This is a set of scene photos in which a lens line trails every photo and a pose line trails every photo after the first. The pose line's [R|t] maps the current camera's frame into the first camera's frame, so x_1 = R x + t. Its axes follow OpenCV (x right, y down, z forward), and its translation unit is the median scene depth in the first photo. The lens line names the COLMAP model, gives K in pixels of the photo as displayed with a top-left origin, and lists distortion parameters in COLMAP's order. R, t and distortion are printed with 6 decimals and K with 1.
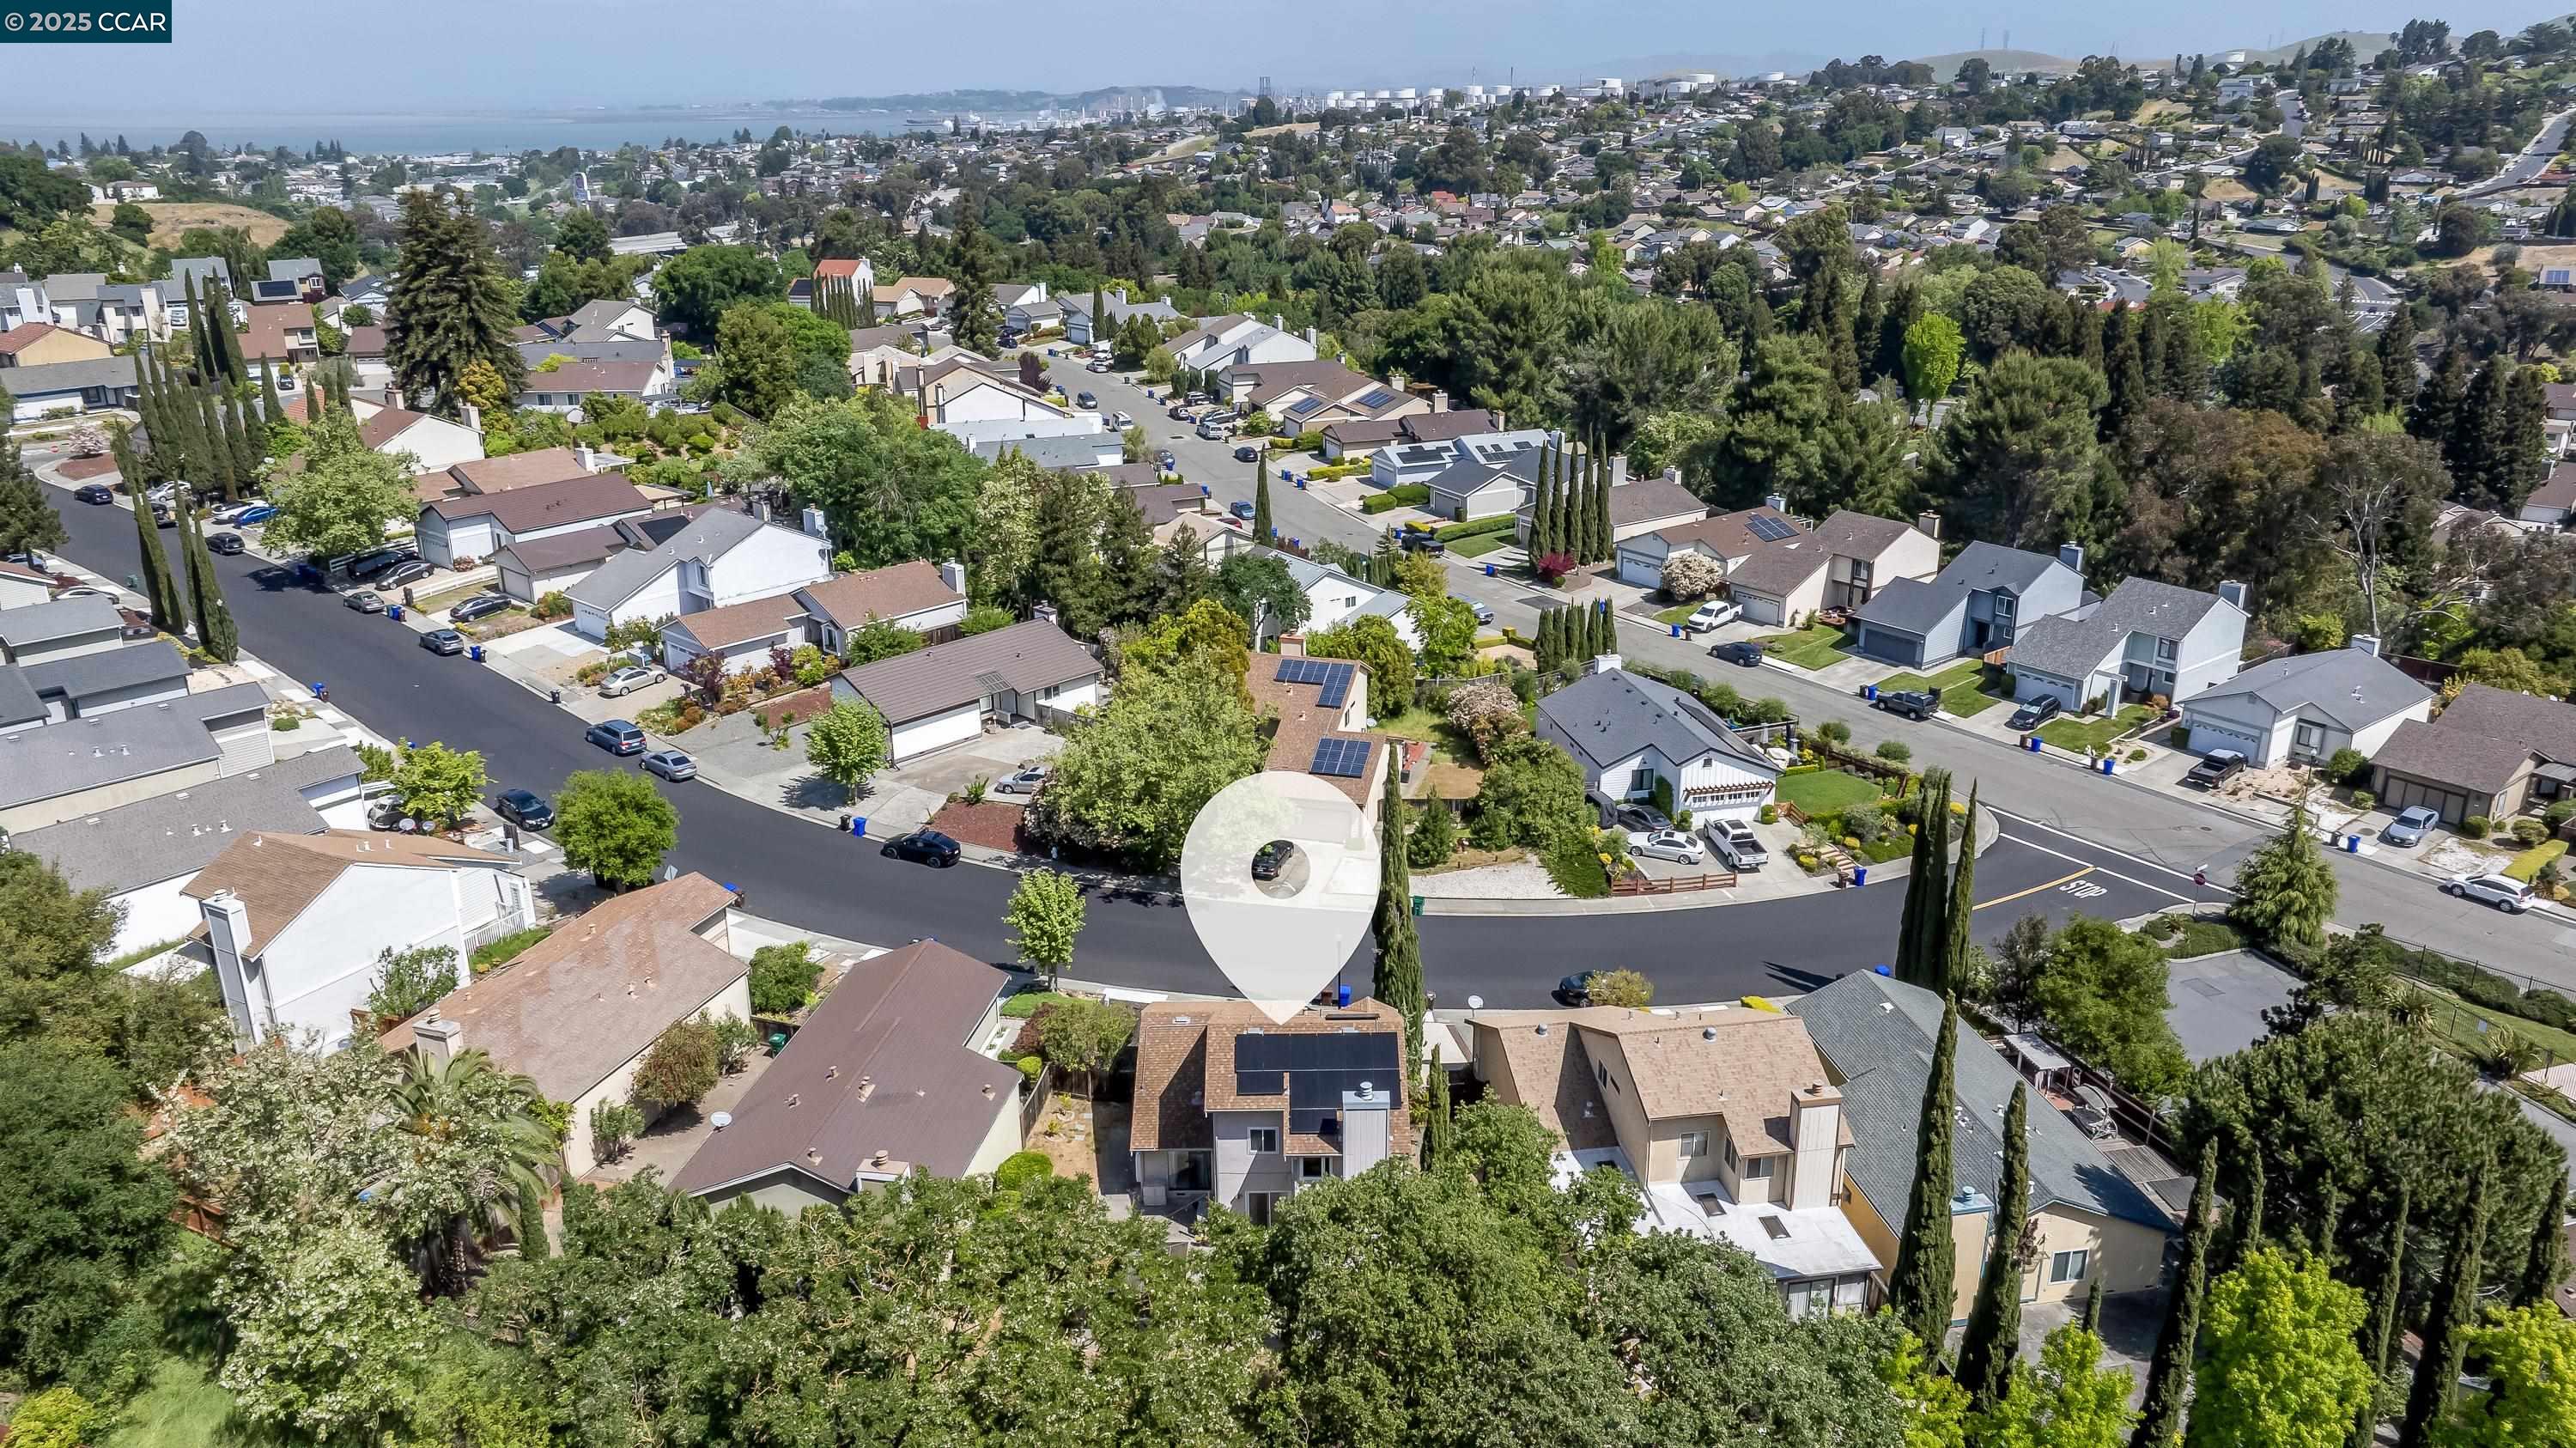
lens RADIAL K [[1687.4, 0, 1288.0], [0, 1687.4, 724.0], [0, 0, 1]] dist [0.002038, 0.004077]
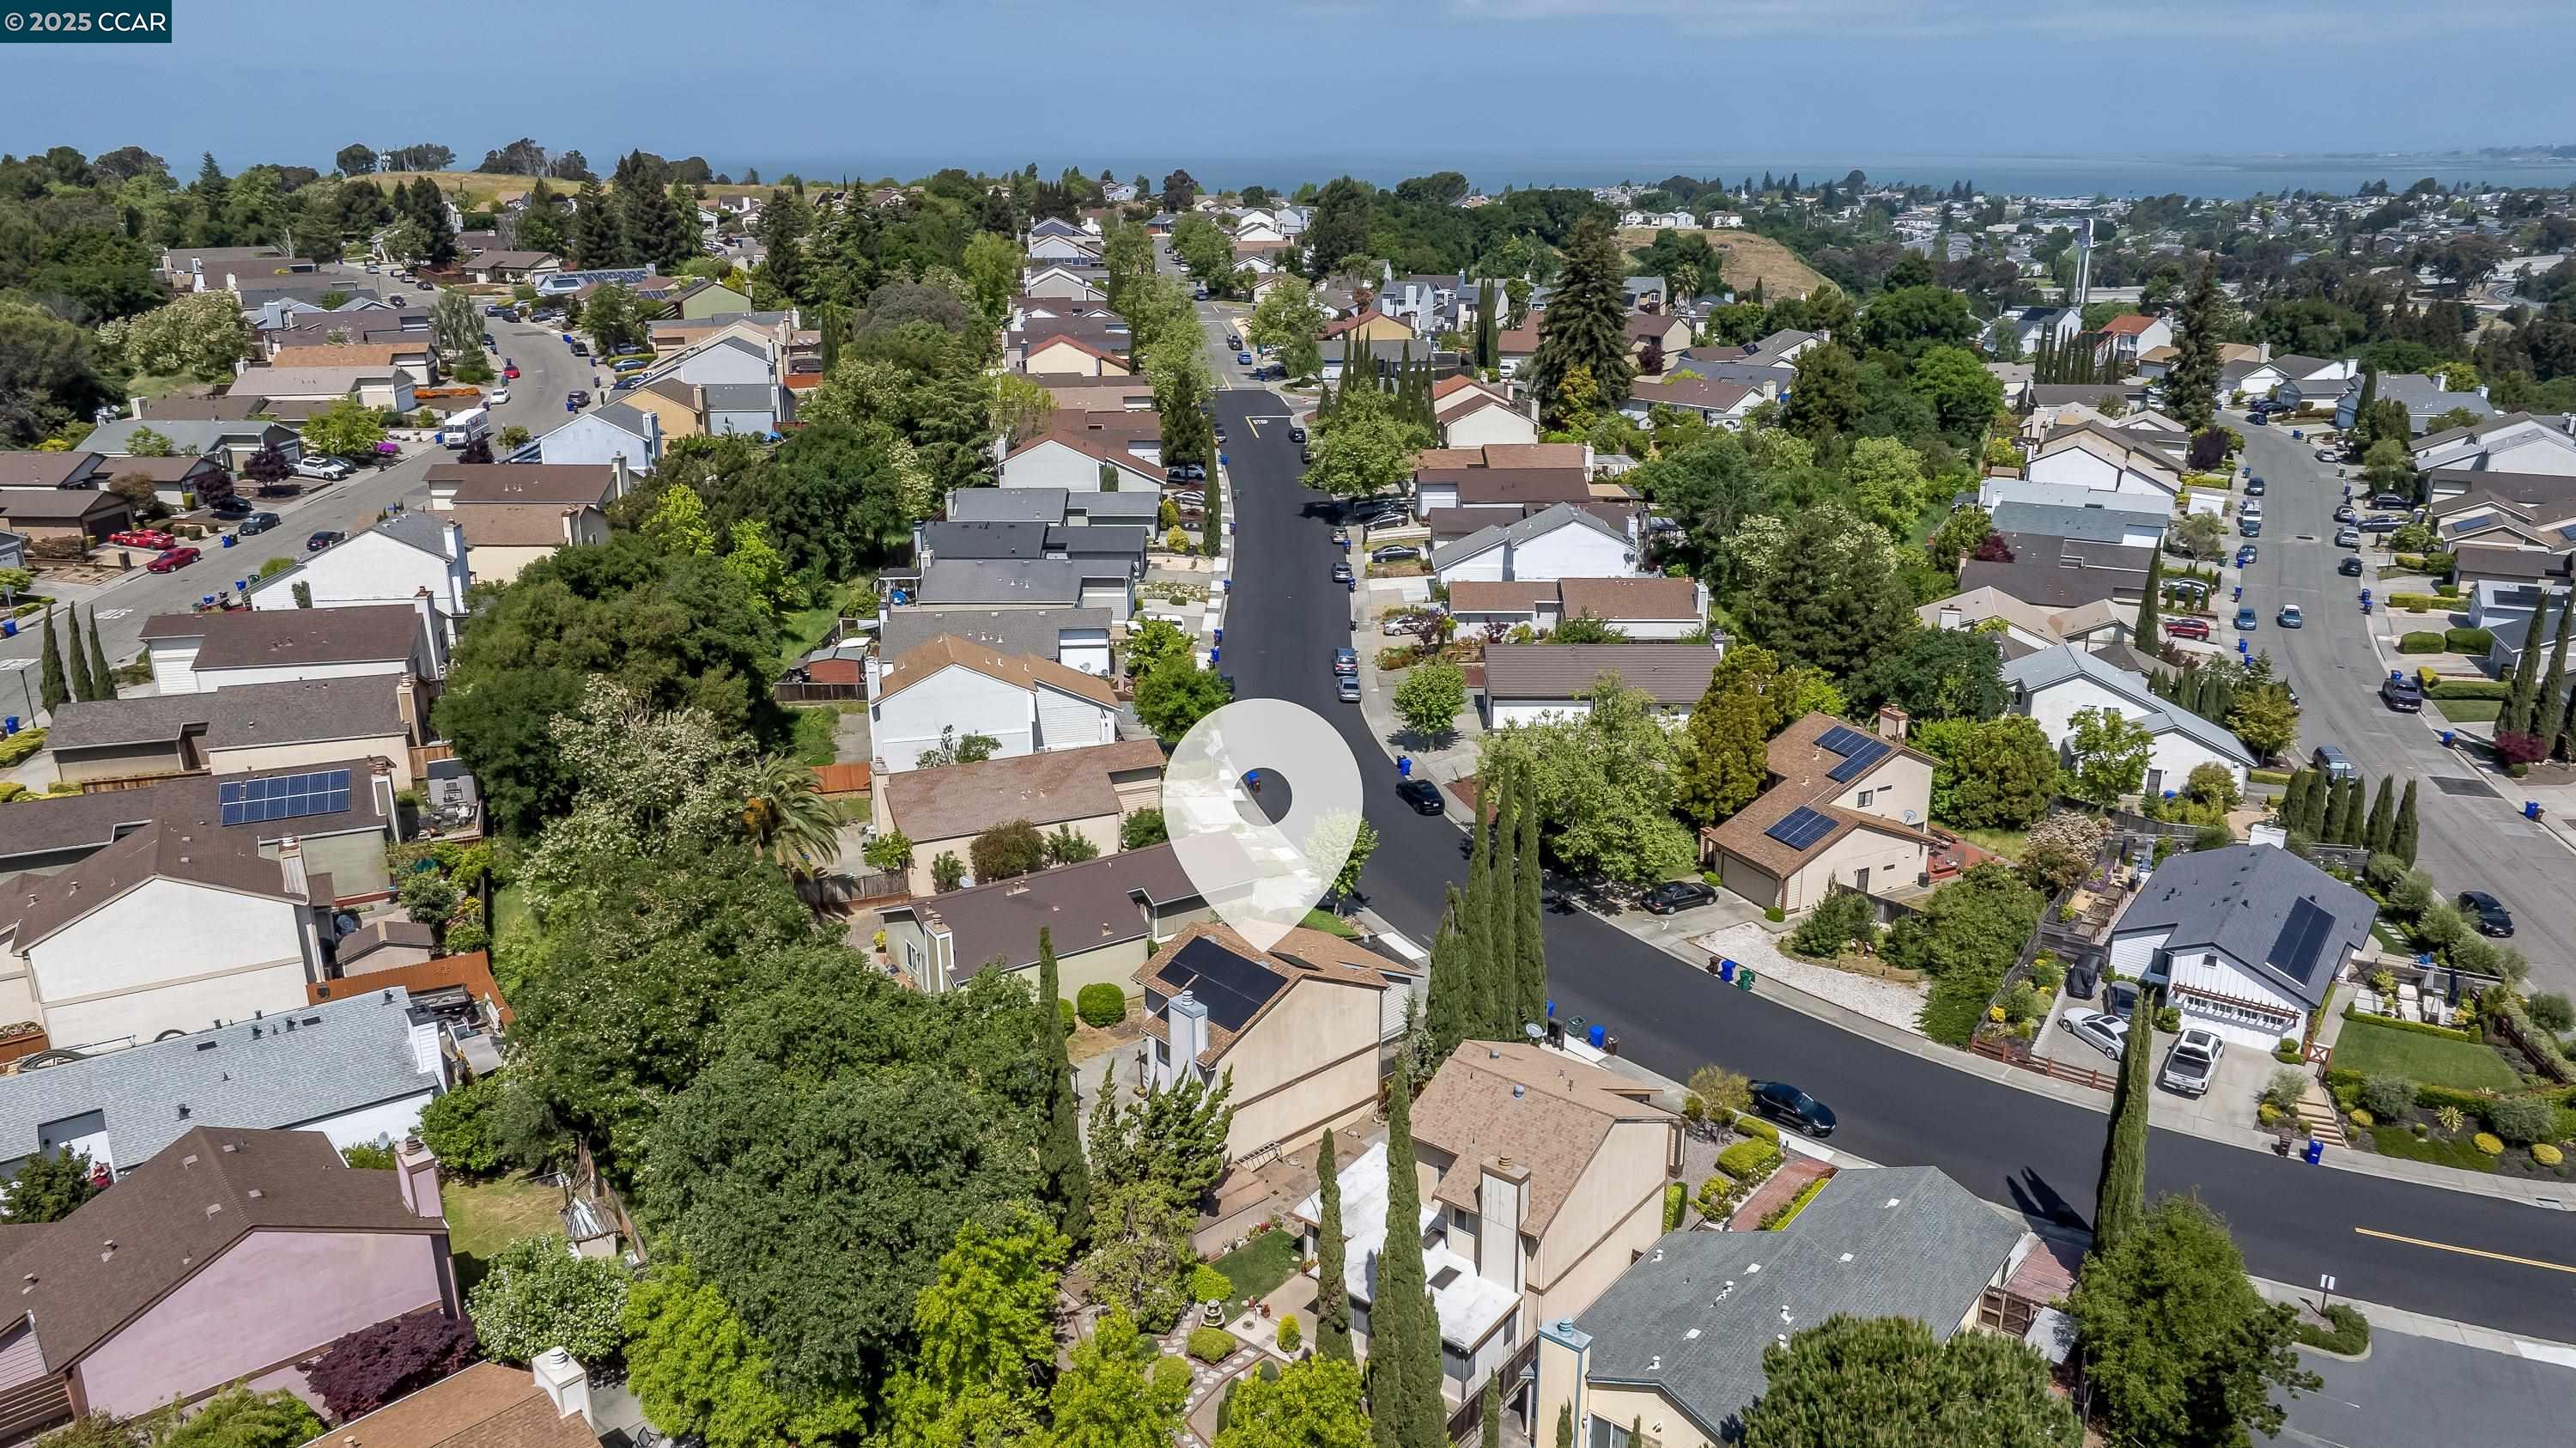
lens RADIAL K [[1687.4, 0, 1288.0], [0, 1687.4, 724.0], [0, 0, 1]] dist [0.002038, 0.004077]
pose [[0.715937, 0.240070, -0.655592, 0.436994], [-0.254664, 0.964121, 0.074945, -0.035095], [0.650062, 0.113300, 0.751387, 0.081097]]
